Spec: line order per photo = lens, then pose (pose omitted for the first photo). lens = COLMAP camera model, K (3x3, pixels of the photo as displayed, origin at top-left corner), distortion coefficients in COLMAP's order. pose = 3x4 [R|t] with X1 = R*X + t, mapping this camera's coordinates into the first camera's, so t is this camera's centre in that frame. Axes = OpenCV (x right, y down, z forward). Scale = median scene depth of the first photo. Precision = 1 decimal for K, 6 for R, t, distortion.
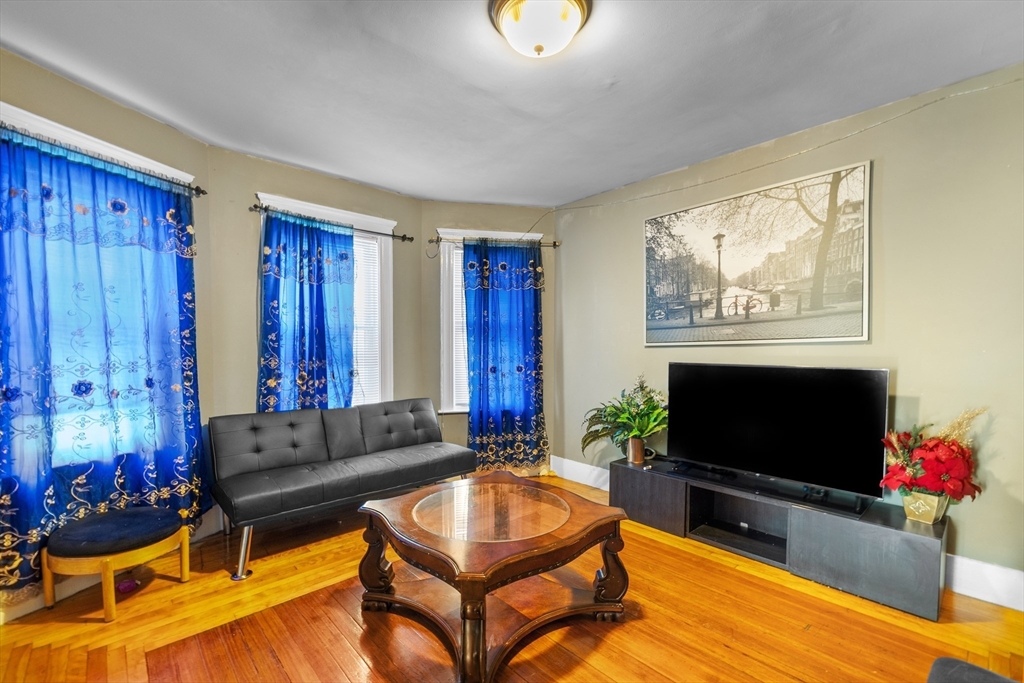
lens RADIAL K [[442.3, 0, 511.4], [0, 442.3, 365.4], [0, 0, 1]] dist [0.000002, -0.000047]
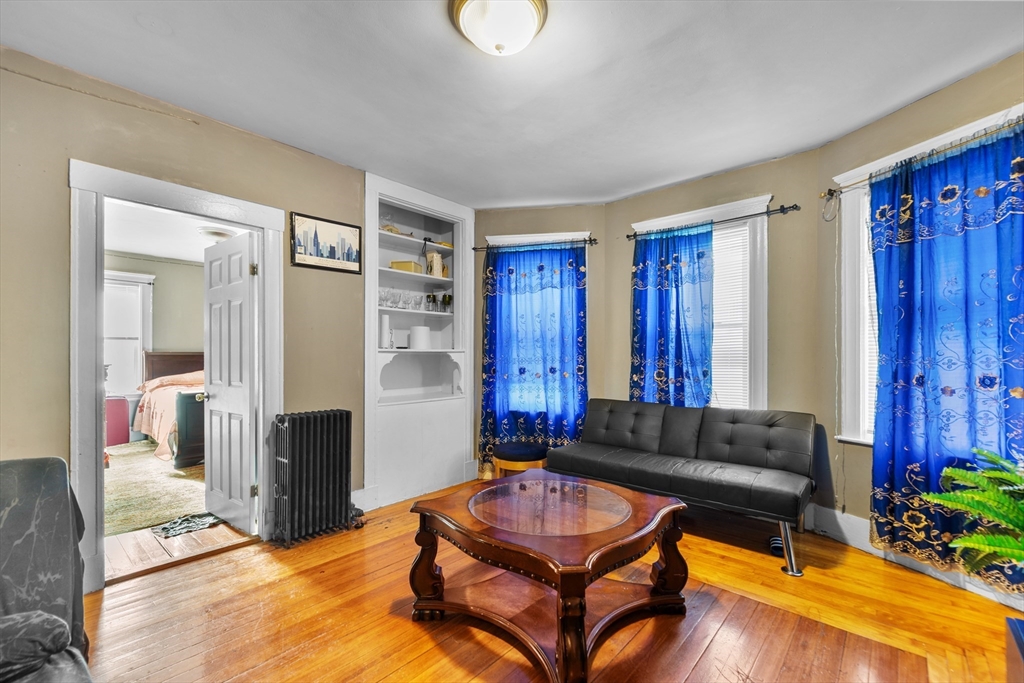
lens RADIAL K [[438.3, 0, 512.0], [0, 438.3, 355.7], [0, 0, 1]] dist [0.001057, 0.000220]
pose [[0.106424, -0.006721, -0.994298, 0.605220], [-0.040570, 0.999115, -0.011096, 0.007300], [0.993493, 0.041520, 0.106057, 0.534724]]
